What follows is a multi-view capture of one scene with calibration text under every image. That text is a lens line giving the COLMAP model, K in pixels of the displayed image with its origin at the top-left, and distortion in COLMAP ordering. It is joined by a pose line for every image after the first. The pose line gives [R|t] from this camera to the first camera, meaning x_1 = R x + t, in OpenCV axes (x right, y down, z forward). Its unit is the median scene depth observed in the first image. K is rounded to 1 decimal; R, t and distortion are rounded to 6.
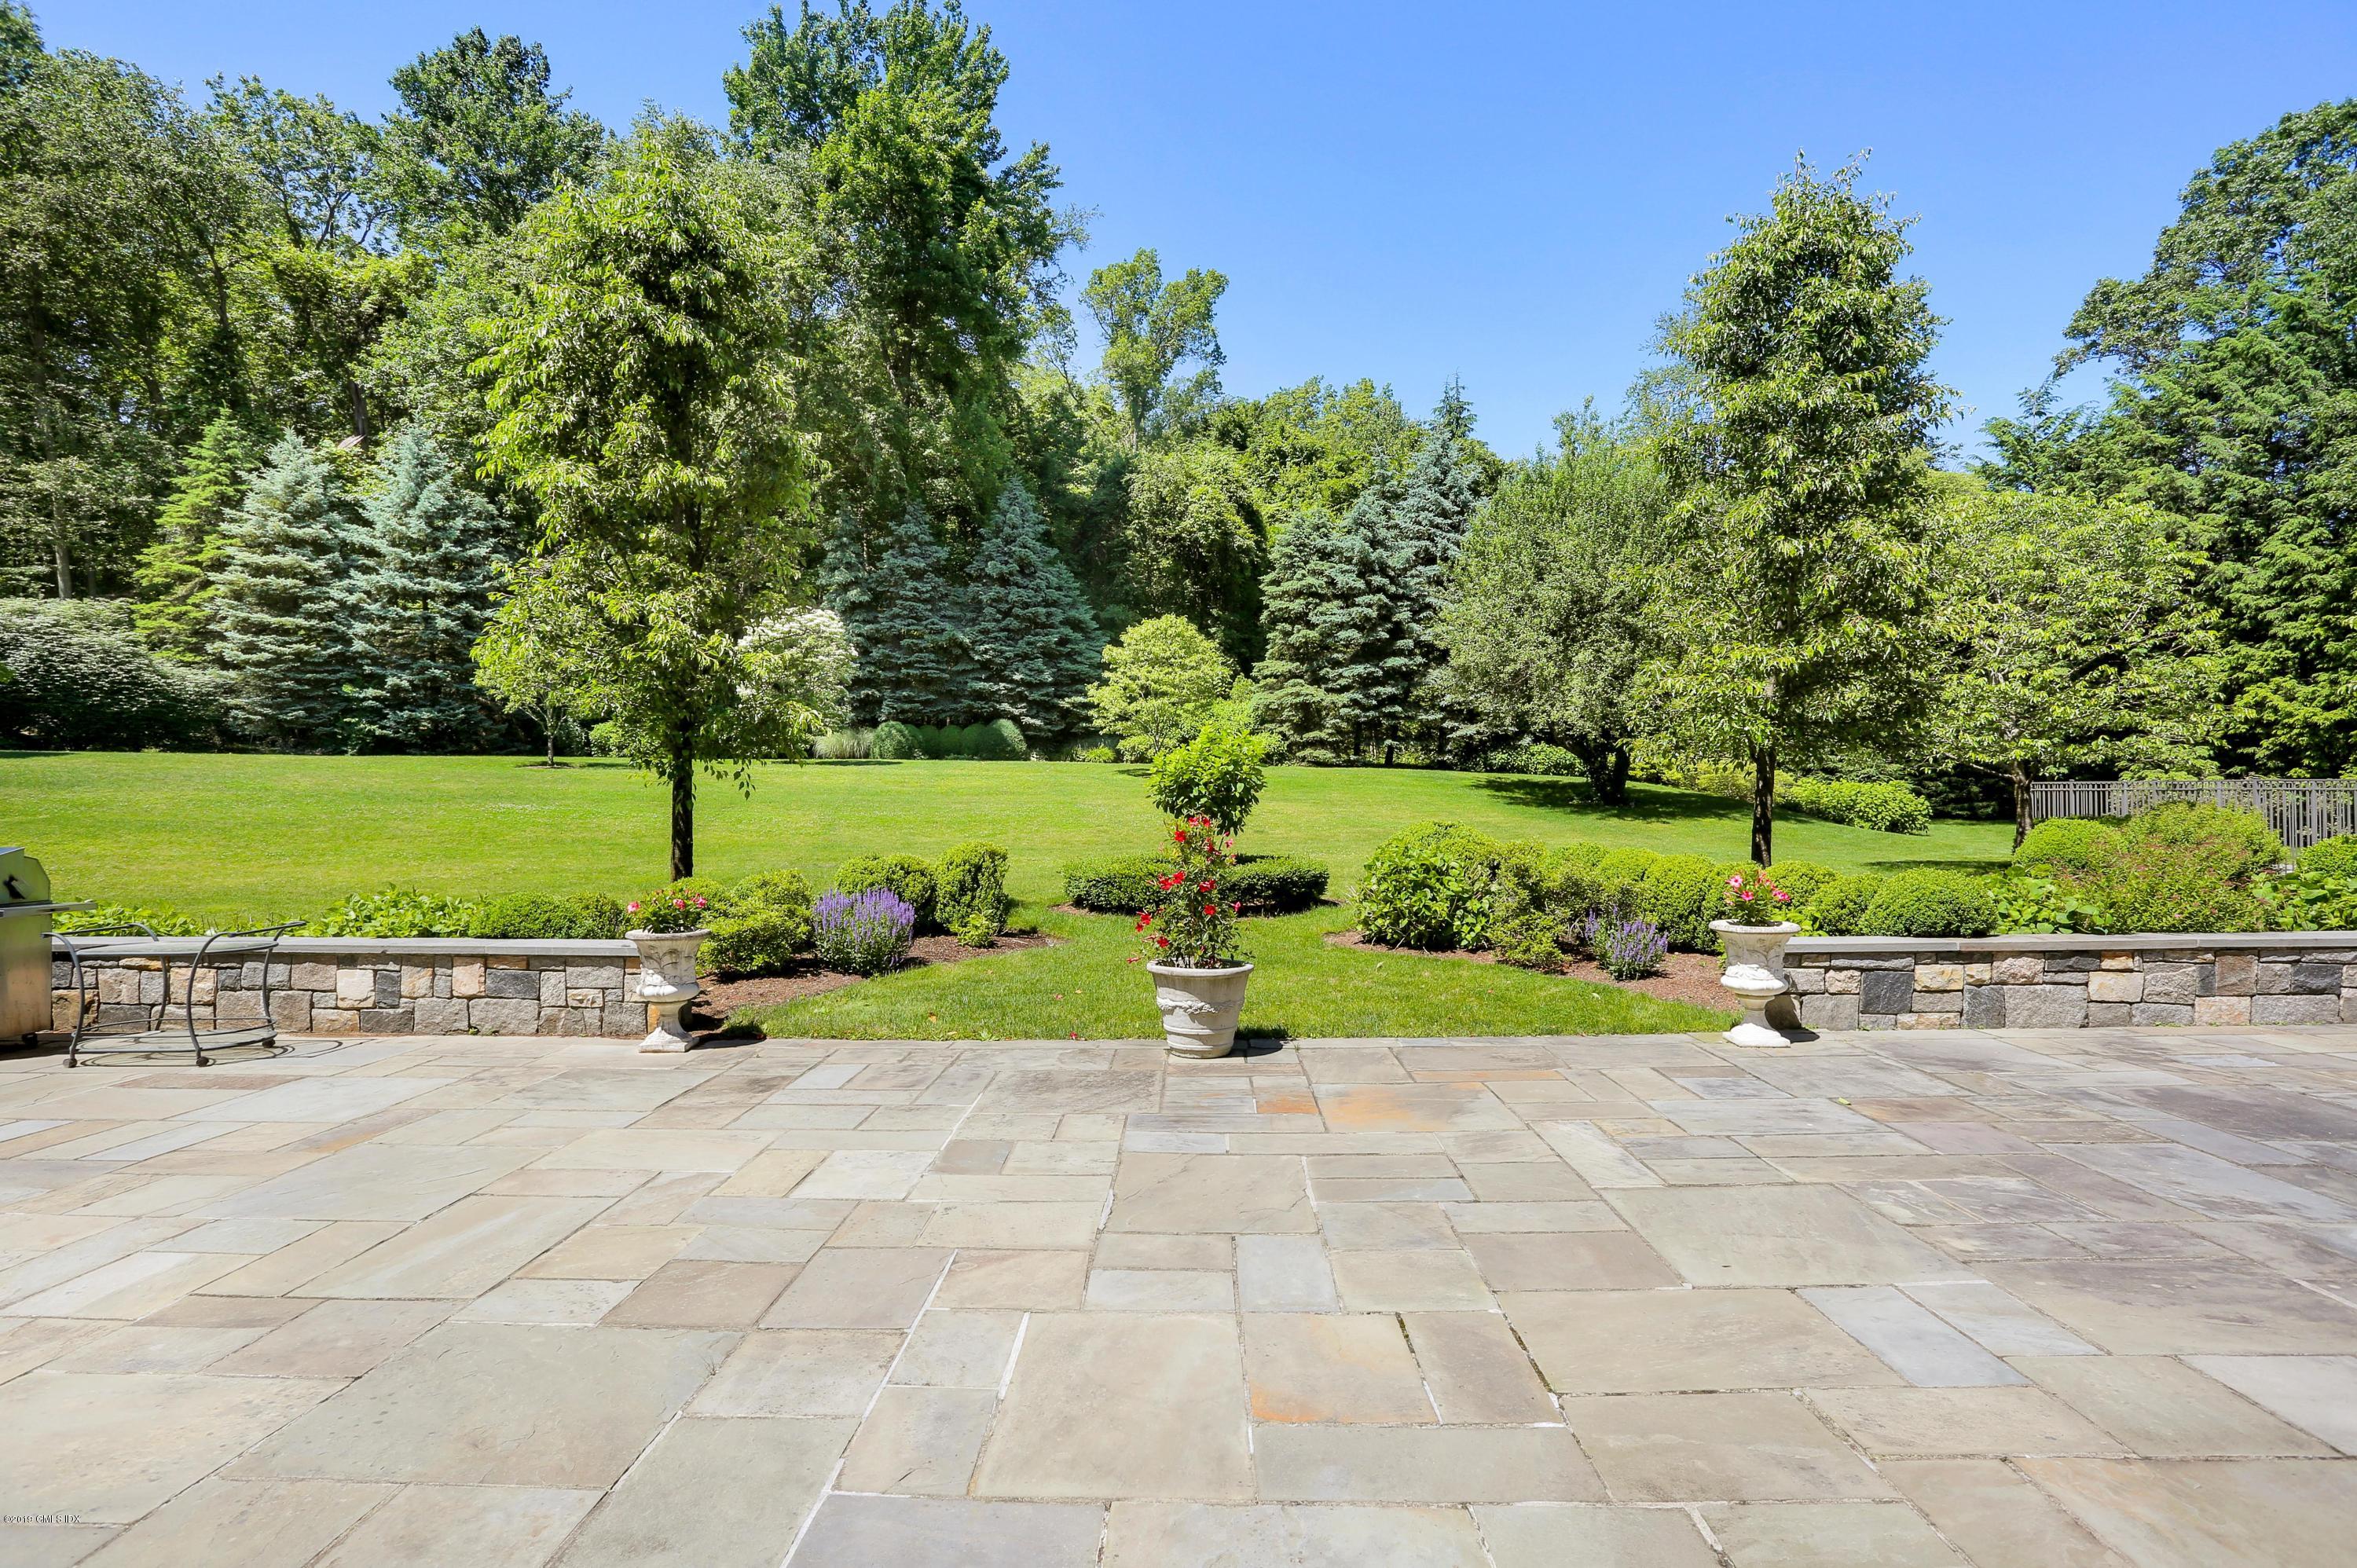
lens RADIAL K [[1119.1, 0, 1178.5], [0, 1119.1, 784.0], [0, 0, 1]] dist [-0.001679, 0.000150]
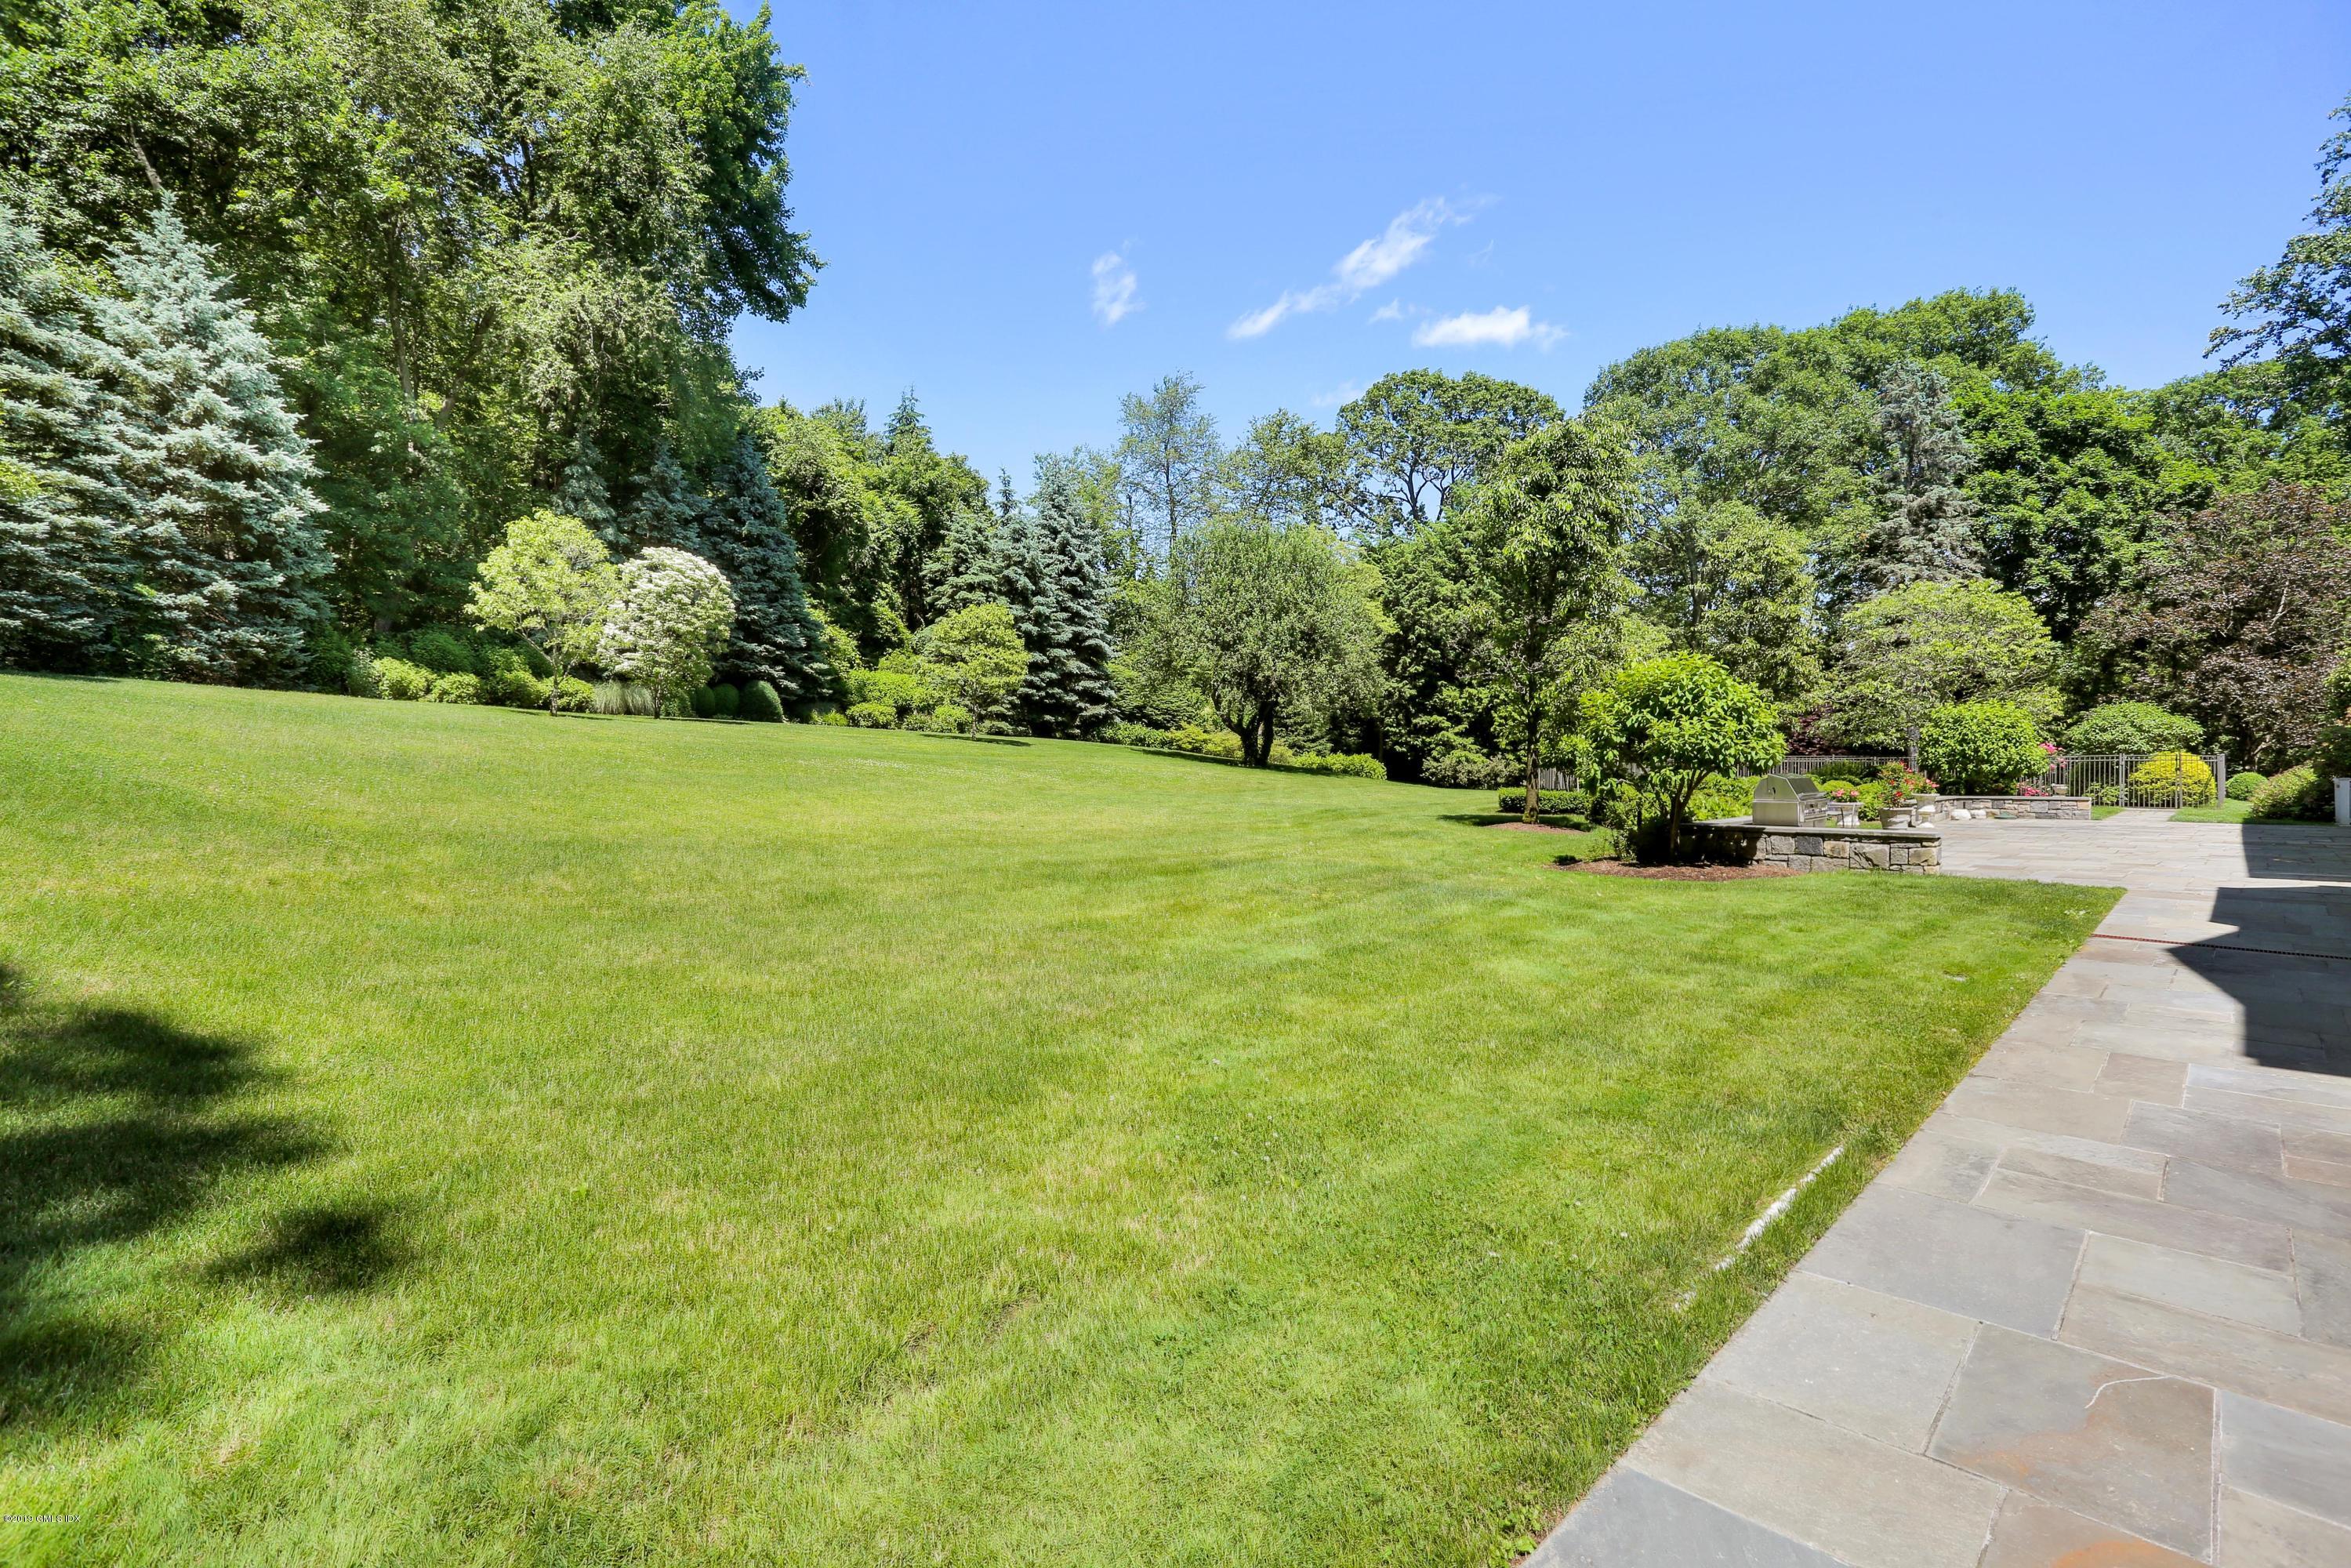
lens RADIAL K [[1116.3, 0, 1175.5], [0, 1116.3, 784.0], [0, 0, 1]] dist [-0.001679, 0.000150]
pose [[0.678817, -0.008604, 0.734257, -0.629293], [-0.008830, 0.999763, 0.019879, 0.010915], [-0.734254, -0.019978, 0.678581, 0.054749]]
